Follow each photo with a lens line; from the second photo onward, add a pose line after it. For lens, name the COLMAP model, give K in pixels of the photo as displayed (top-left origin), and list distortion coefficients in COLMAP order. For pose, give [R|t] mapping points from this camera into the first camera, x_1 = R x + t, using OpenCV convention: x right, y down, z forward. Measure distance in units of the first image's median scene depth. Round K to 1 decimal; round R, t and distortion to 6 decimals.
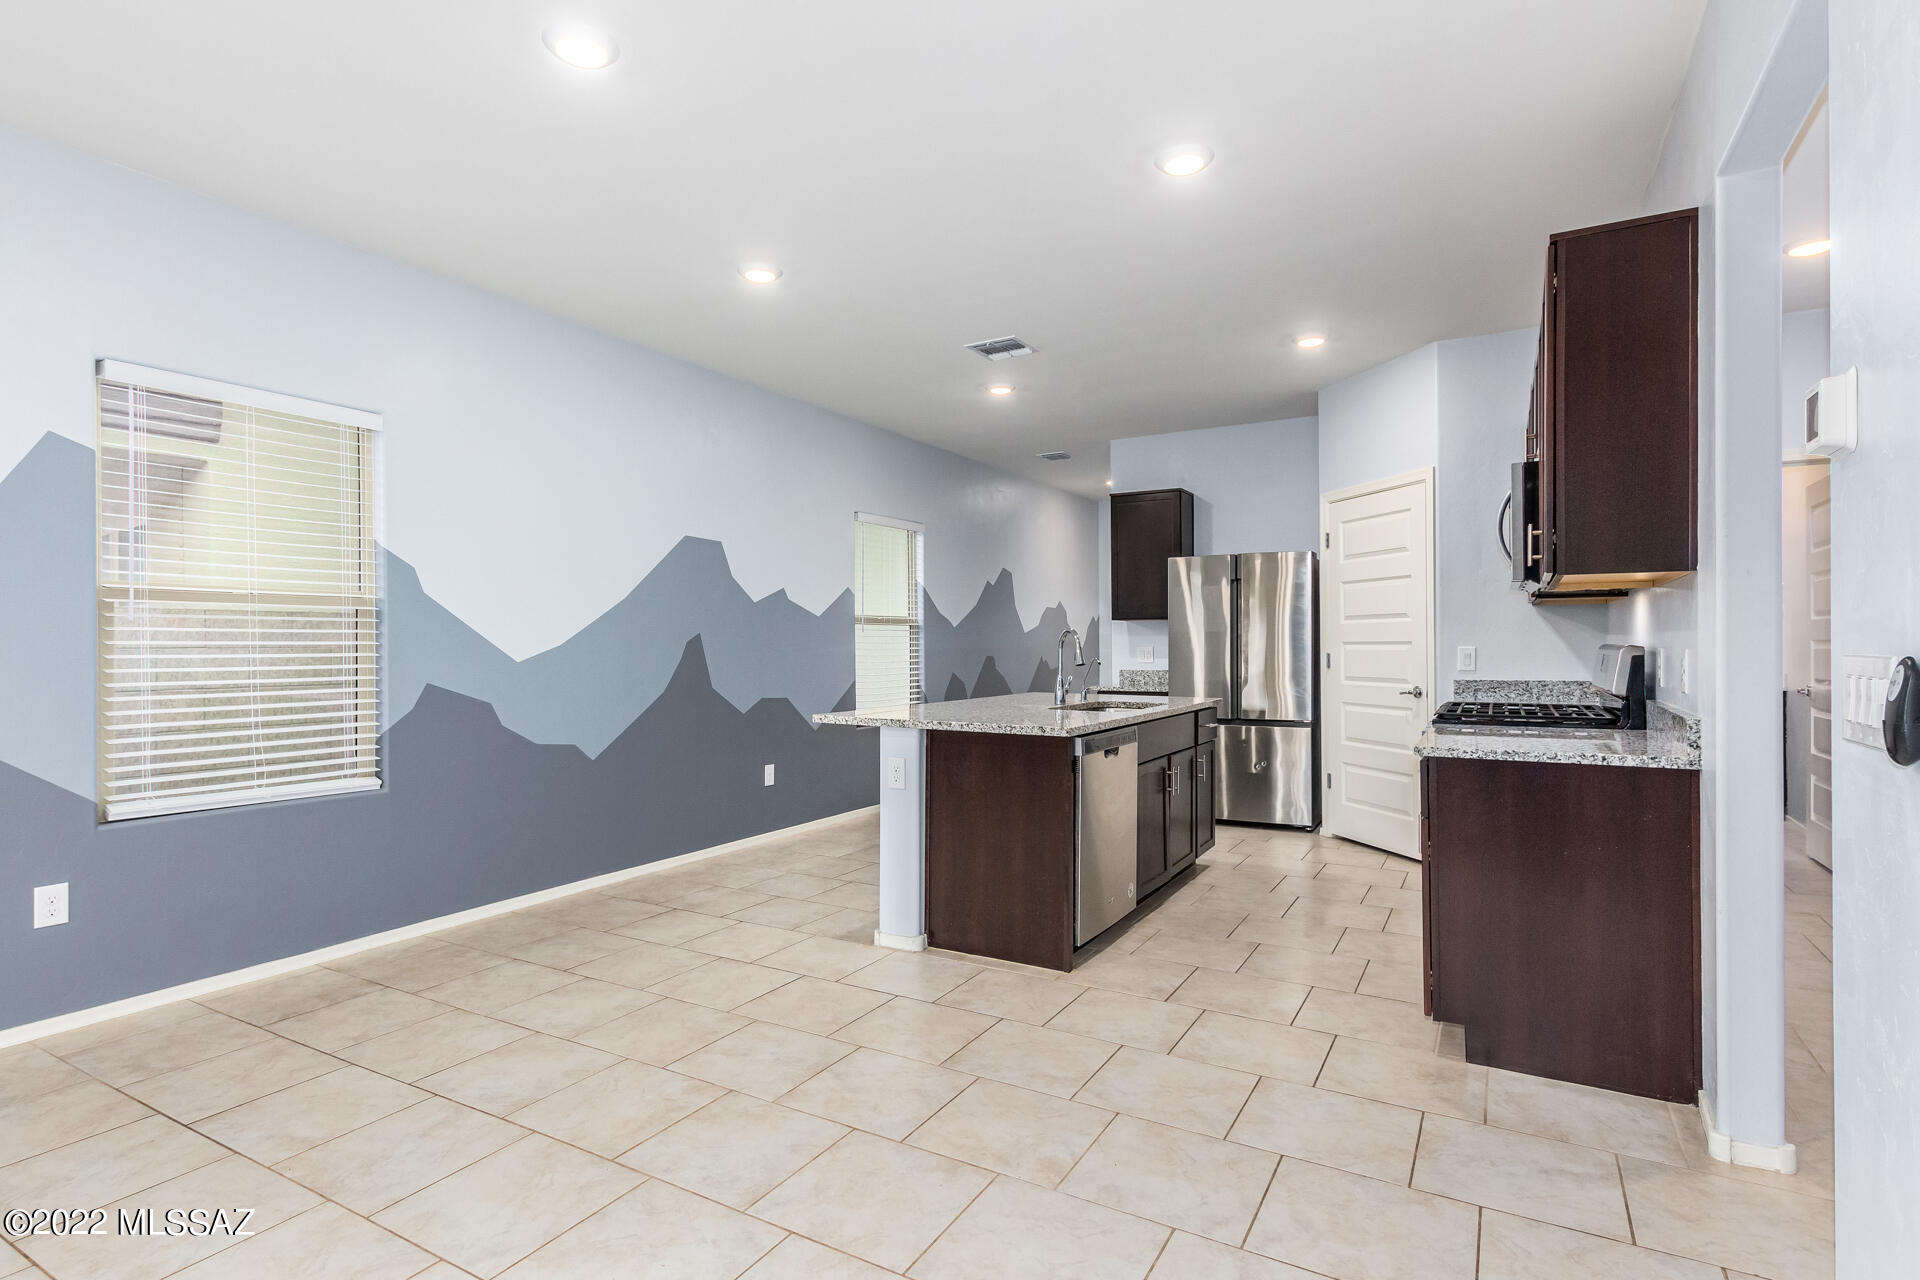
lens RADIAL K [[969.5, 0, 966.2], [0, 969.5, 636.4], [0, 0, 1]] dist [0.013123, 0.000441]
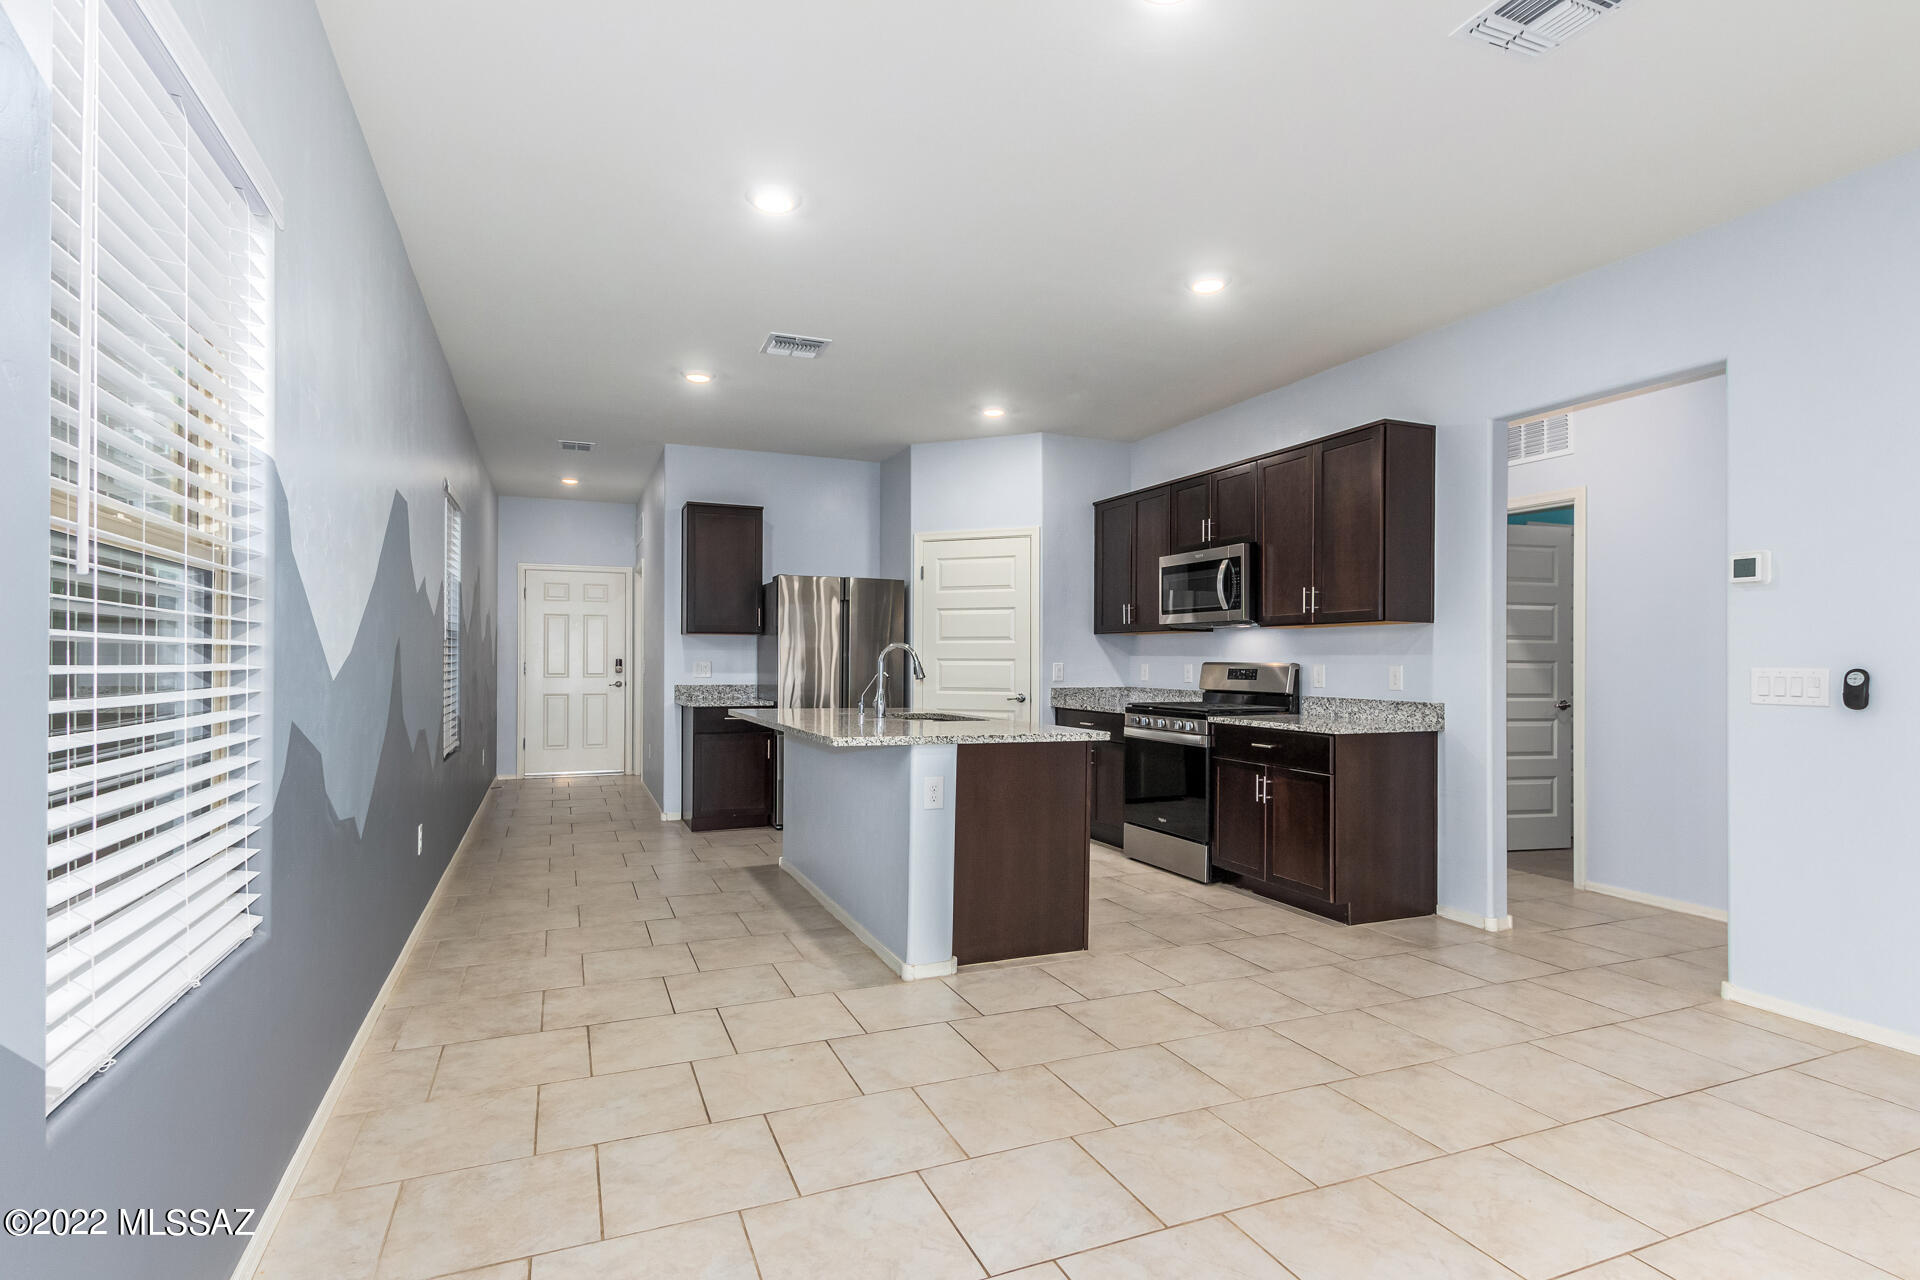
lens RADIAL K [[931.9, 0, 948.7], [0, 931.9, 657.1], [0, 0, 1]] dist [0.012791, -0.000459]
pose [[0.607653, 0.010062, 0.794139, -0.806987], [-0.014086, 0.999899, -0.001891, 0.008657], [-0.794078, -0.010037, 0.607734, 0.440445]]
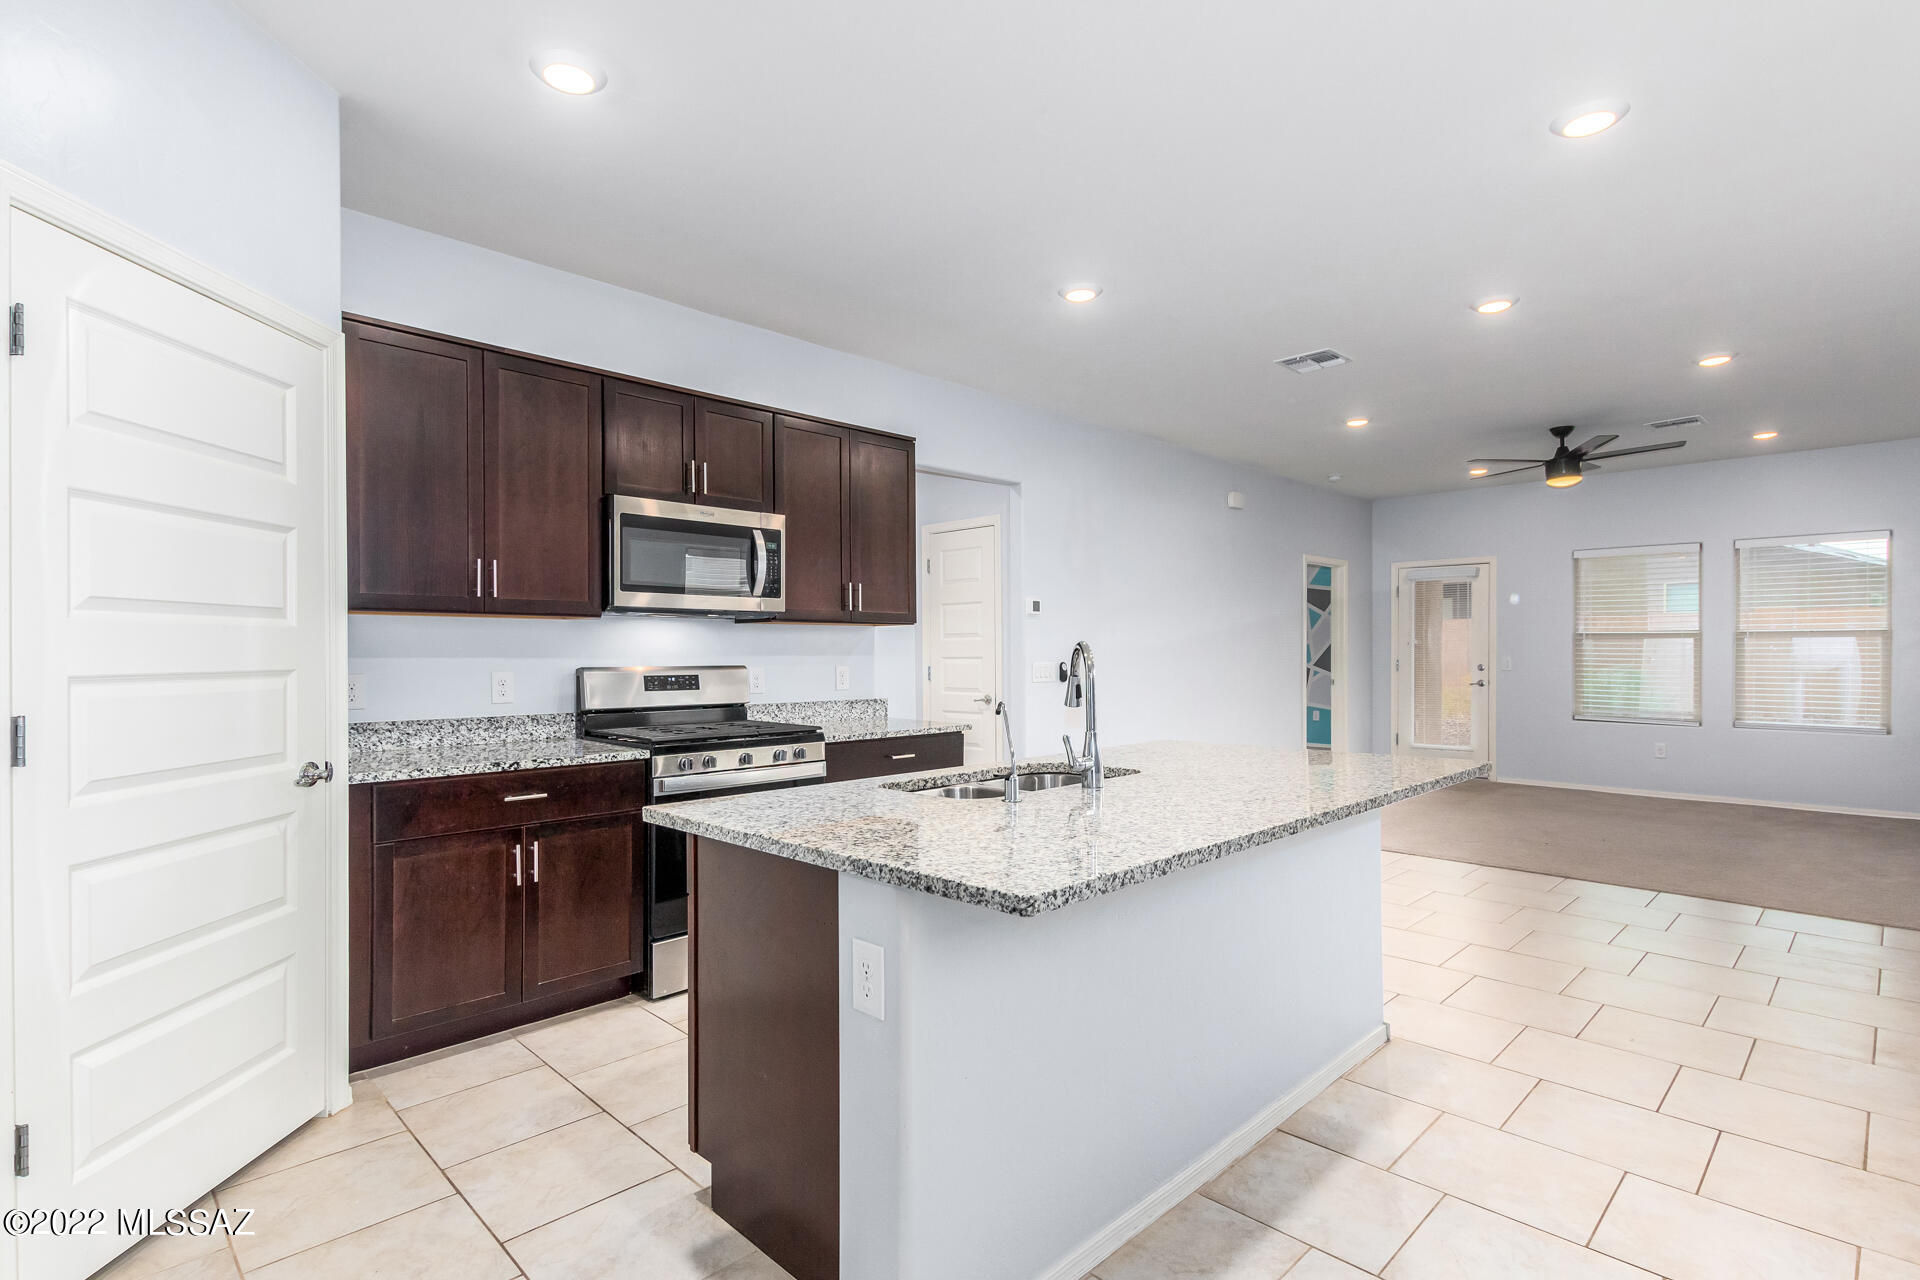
lens RADIAL K [[931.9, 0, 959.6], [0, 931.9, 657.9], [0, 0, 1]] dist [0.012791, -0.000459]
pose [[-0.964493, 0.004815, 0.264066, 0.041513], [0.004055, 0.999986, -0.003425, 0.003679], [-0.264078, -0.002233, -0.964499, 1.895359]]
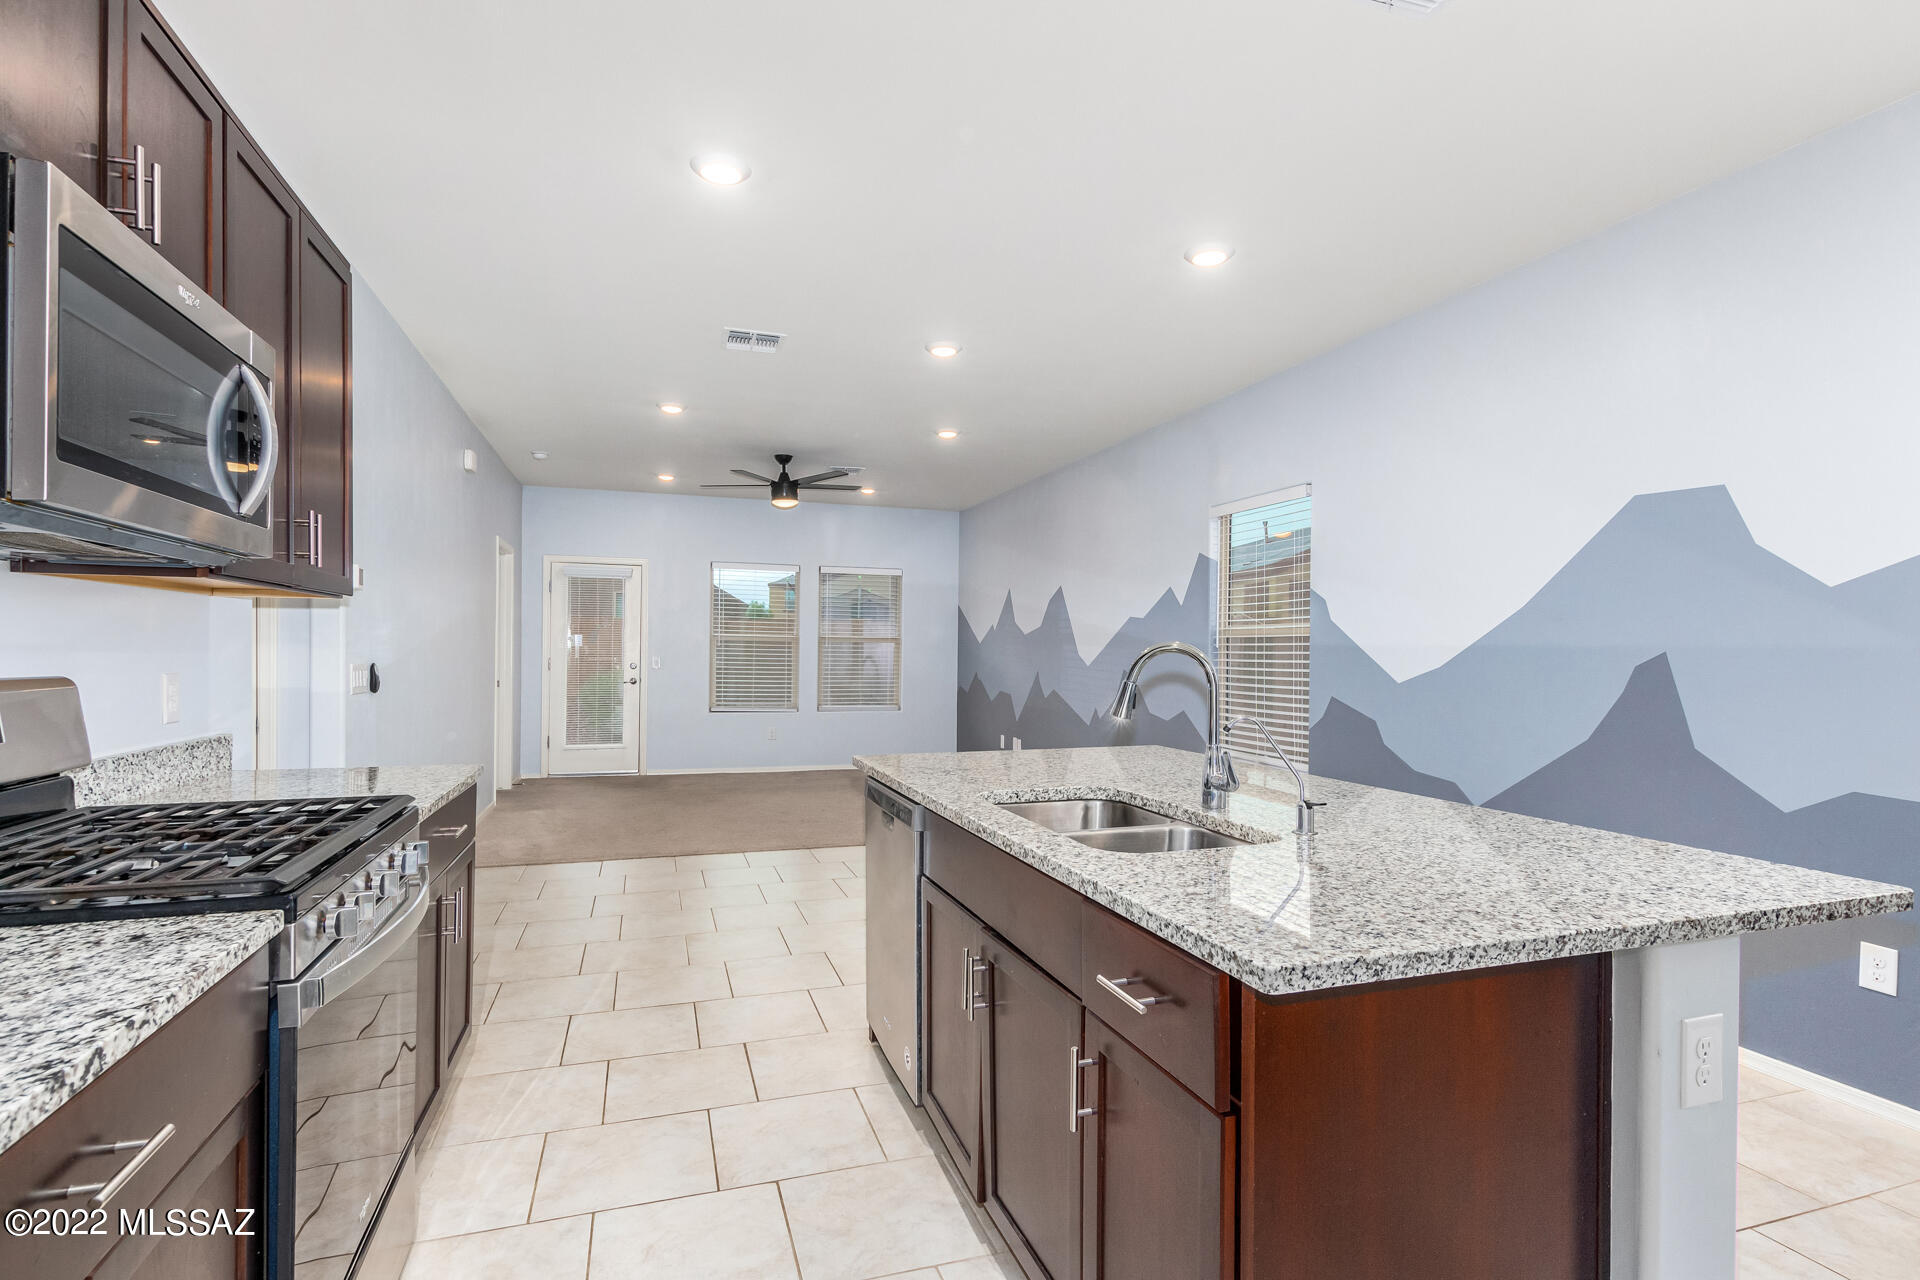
lens RADIAL K [[931.9, 0, 958.6], [0, 931.9, 649.1], [0, 0, 1]] dist [0.012791, -0.000459]
pose [[-0.662821, -0.004839, -0.748763, 0.647552], [0.000015, 0.999979, -0.006476, -0.002524], [0.748778, -0.004303, -0.662807, 1.517248]]
